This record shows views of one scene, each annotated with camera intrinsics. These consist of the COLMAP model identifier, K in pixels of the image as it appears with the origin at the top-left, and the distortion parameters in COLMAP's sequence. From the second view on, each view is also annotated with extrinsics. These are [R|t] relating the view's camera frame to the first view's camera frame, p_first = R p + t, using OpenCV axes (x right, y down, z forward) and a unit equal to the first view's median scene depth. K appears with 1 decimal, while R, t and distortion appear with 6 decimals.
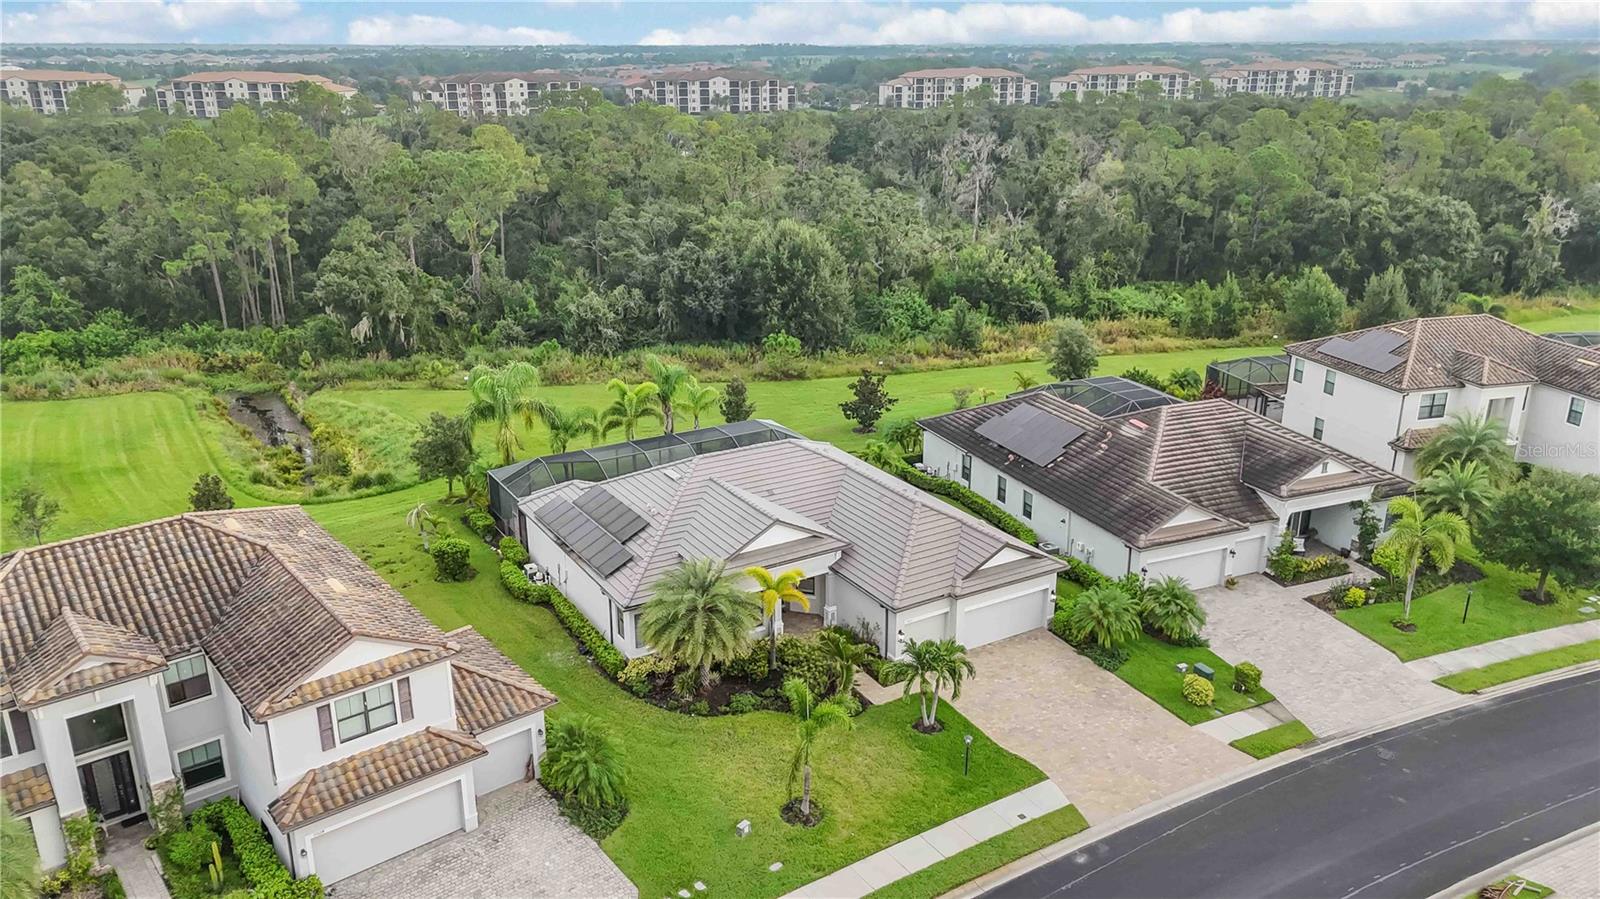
lens RADIAL K [[1177.6, 0, 802.2], [0, 1177.6, 449.8], [0, 0, 1]] dist [0.066510, -0.058062]
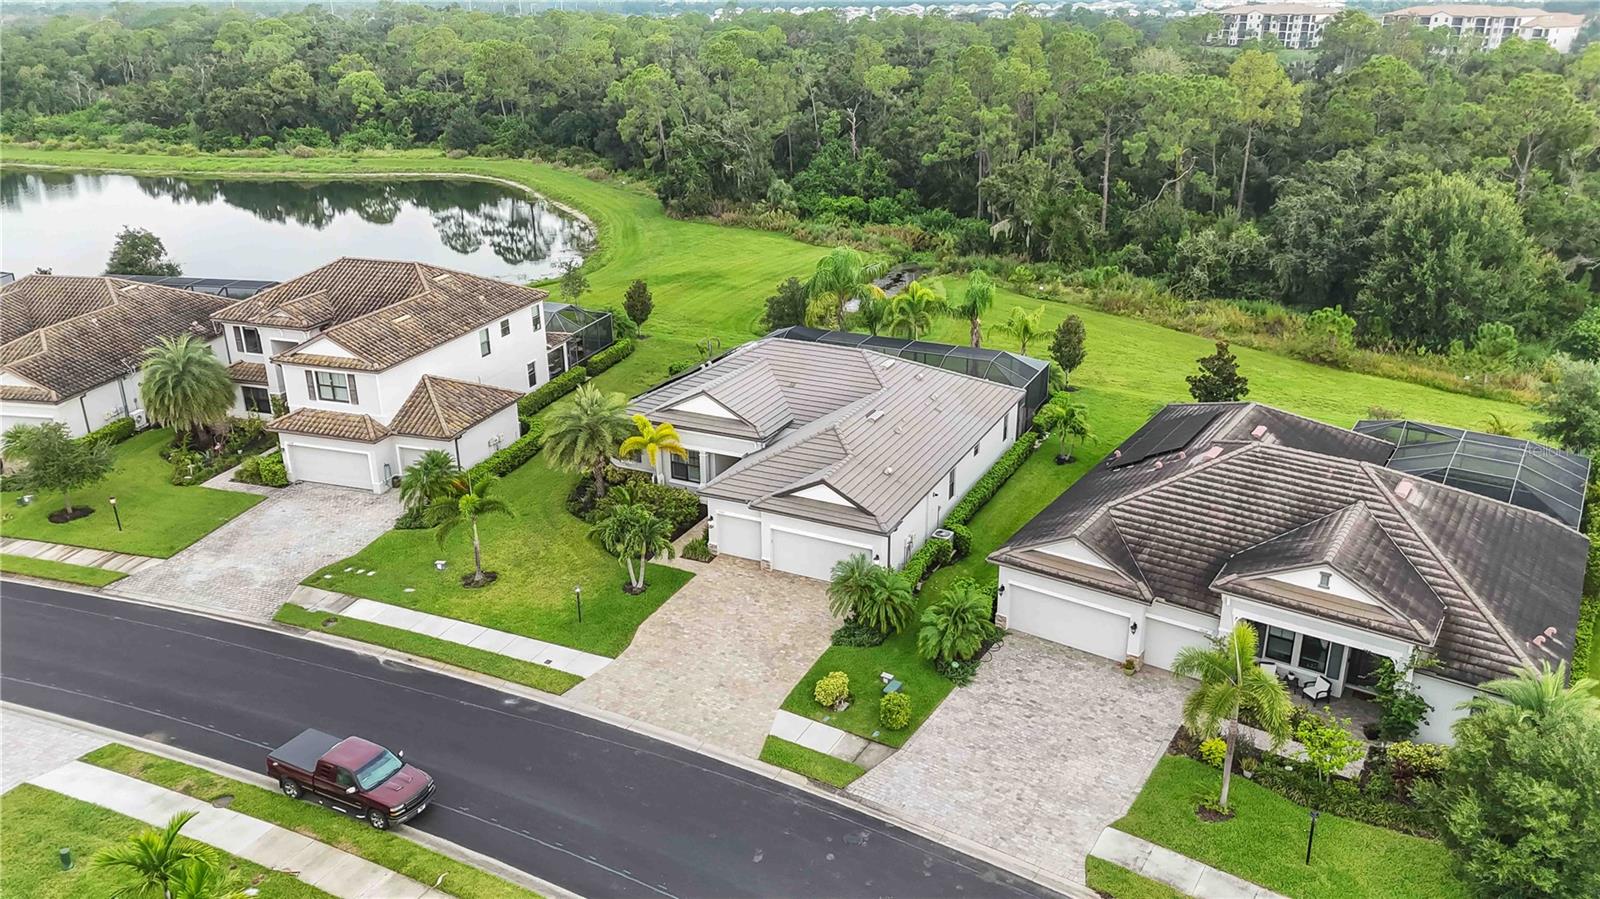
lens RADIAL K [[1177.6, 0, 798.9], [0, 1177.6, 449.3], [0, 0, 1]] dist [0.066510, -0.058062]
pose [[0.537084, 0.302439, -0.787447, 1.021940], [-0.266307, 0.946566, 0.181916, -0.126224], [0.800389, 0.111998, 0.588927, 0.479174]]
